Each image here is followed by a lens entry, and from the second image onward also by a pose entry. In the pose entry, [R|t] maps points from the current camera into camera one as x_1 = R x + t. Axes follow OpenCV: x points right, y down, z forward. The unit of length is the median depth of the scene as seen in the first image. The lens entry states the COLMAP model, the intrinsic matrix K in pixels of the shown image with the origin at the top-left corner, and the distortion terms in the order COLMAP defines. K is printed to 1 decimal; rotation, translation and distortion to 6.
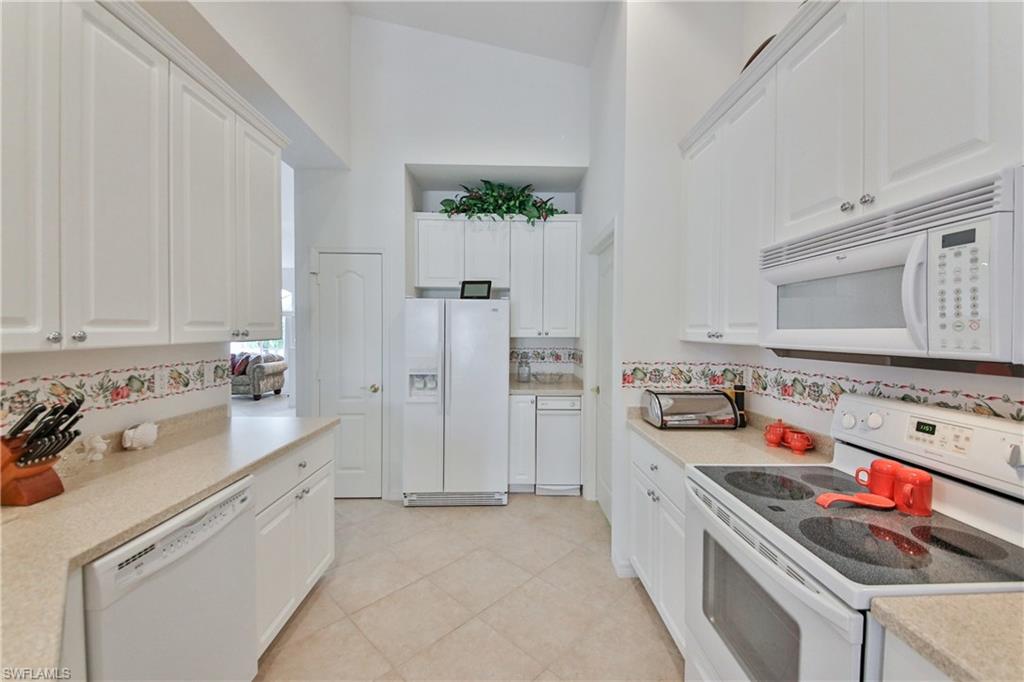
lens RADIAL K [[402.6, 0, 513.2], [0, 402.6, 337.0], [0, 0, 1]] dist [-0.000627, -0.000108]
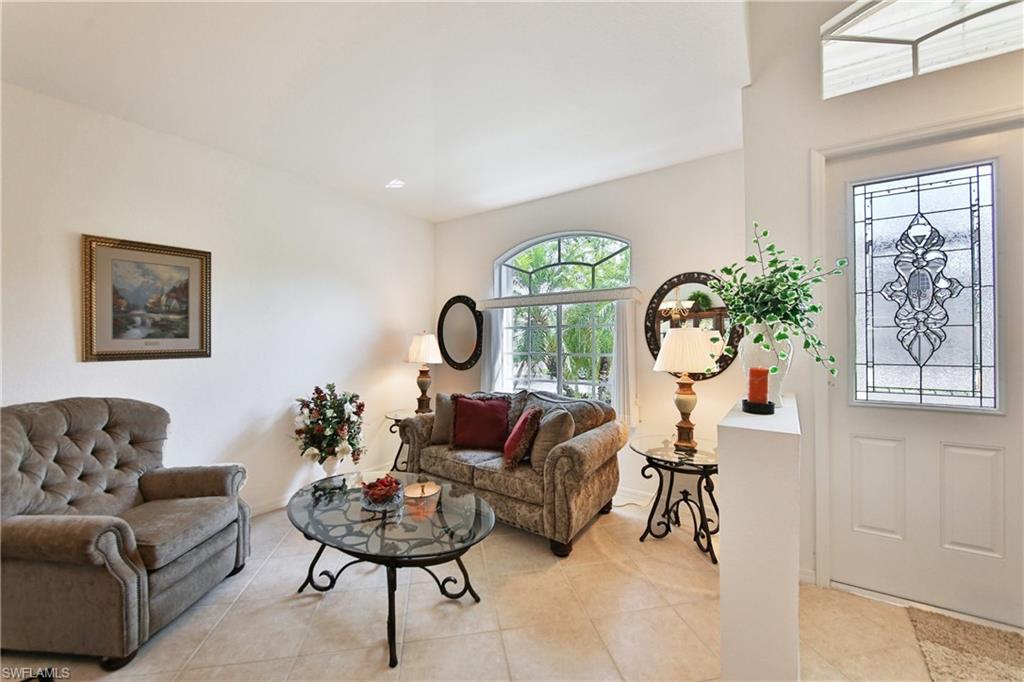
lens RADIAL K [[391.5, 0, 516.0], [0, 391.5, 339.3], [0, 0, 1]] dist [0.018634, -0.013196]
pose [[0.813990, -0.009640, -0.580799, -1.099989], [-0.001727, 0.999818, -0.019015, -0.022409], [0.580877, 0.016481, 0.813825, 1.644399]]
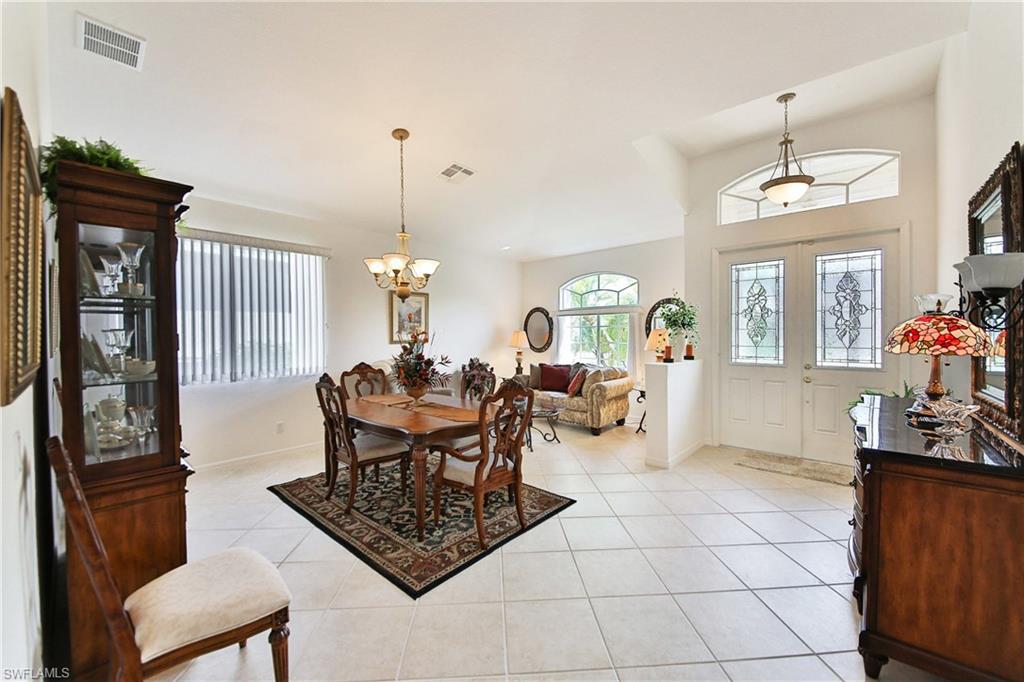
lens RADIAL K [[397.4, 0, 506.0], [0, 397.4, 339.4], [0, 0, 1]] dist [-0.014314, -0.000284]
pose [[0.719572, 0.003745, -0.694407, -0.625192], [-0.003522, 0.999992, 0.001743, -0.018527], [0.694409, 0.001191, 0.719580, 0.913061]]
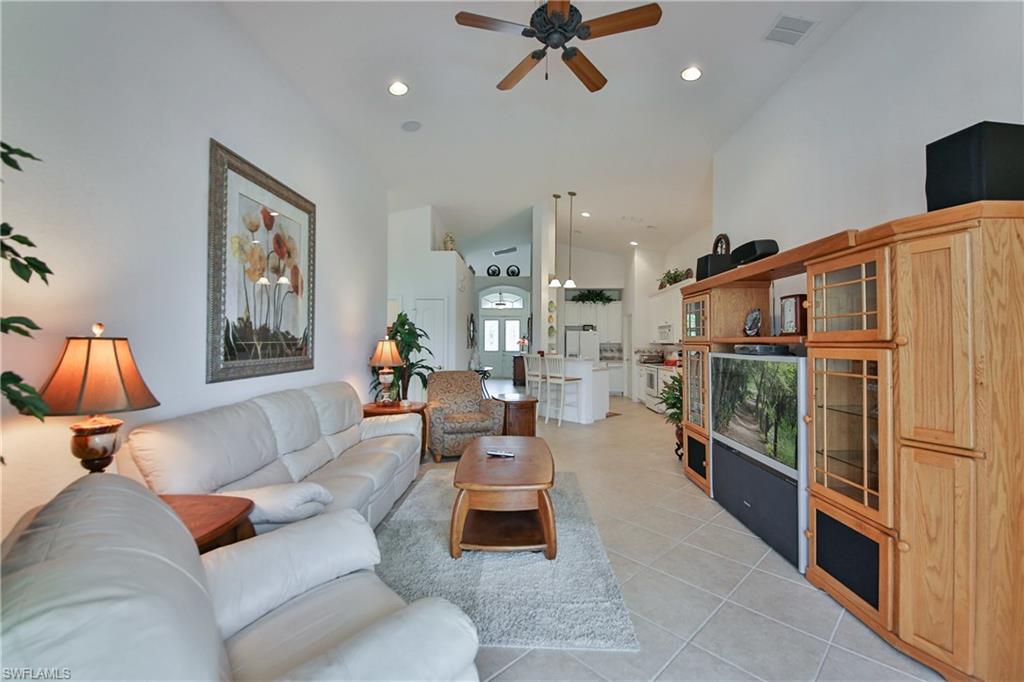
lens RADIAL K [[402.6, 0, 513.2], [0, 402.6, 337.0], [0, 0, 1]] dist [-0.000627, -0.000108]
pose [[0.998469, -0.002167, -0.055278, -0.456451], [0.000391, 0.999484, -0.032116, 0.049030], [0.055319, 0.032045, 0.997954, -1.962043]]
